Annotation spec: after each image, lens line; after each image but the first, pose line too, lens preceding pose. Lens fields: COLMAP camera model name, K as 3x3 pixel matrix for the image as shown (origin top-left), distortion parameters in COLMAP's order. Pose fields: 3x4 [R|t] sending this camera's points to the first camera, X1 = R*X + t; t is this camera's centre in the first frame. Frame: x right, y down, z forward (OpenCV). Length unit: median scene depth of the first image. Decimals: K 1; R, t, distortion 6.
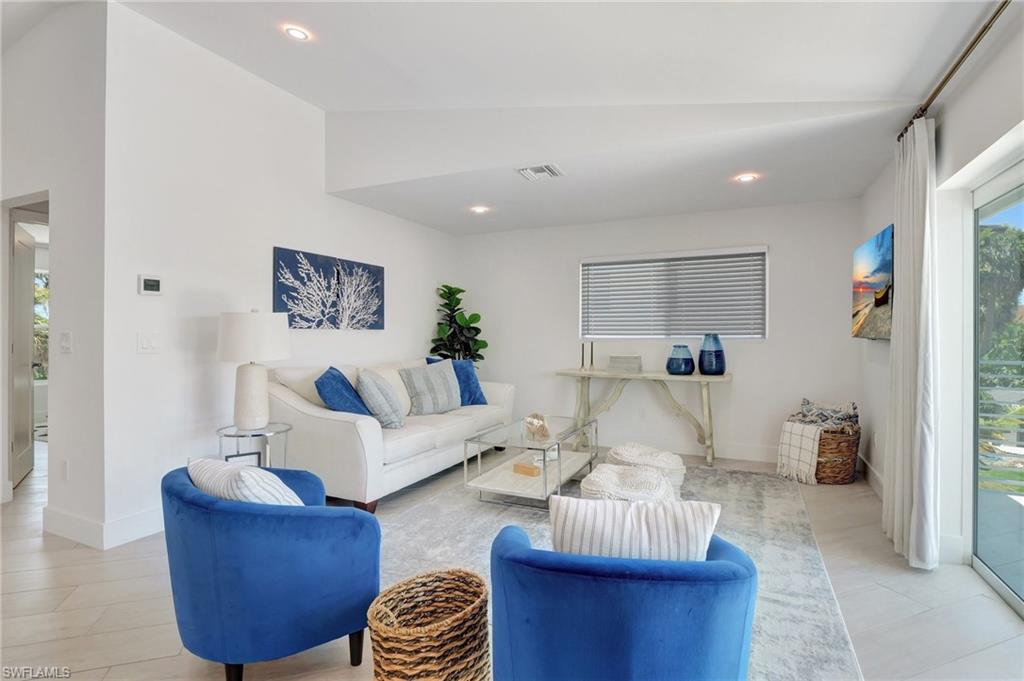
lens RADIAL K [[505.1, 0, 508.8], [0, 505.1, 334.1], [0, 0, 1]] dist [-0.003957, -0.000564]
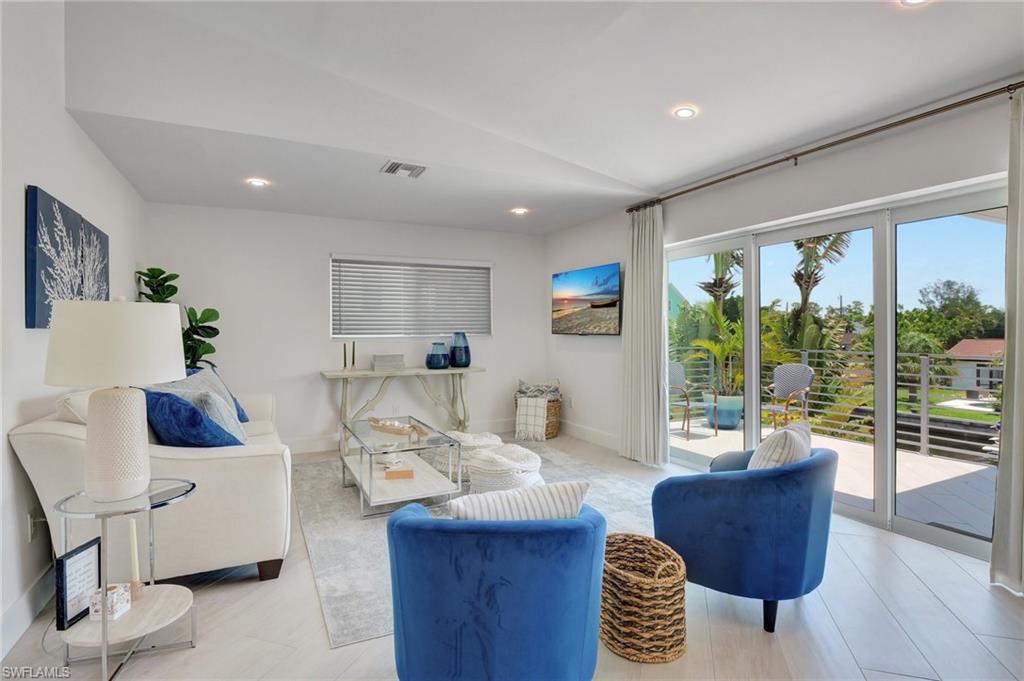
lens RADIAL K [[505.1, 0, 508.8], [0, 505.1, 334.1], [0, 0, 1]] dist [-0.003957, -0.000564]
pose [[0.620156, -0.010065, 0.784414, -0.457373], [0.006629, 0.999949, 0.007590, -0.004797], [-0.784451, 0.000492, 0.620191, 0.179970]]
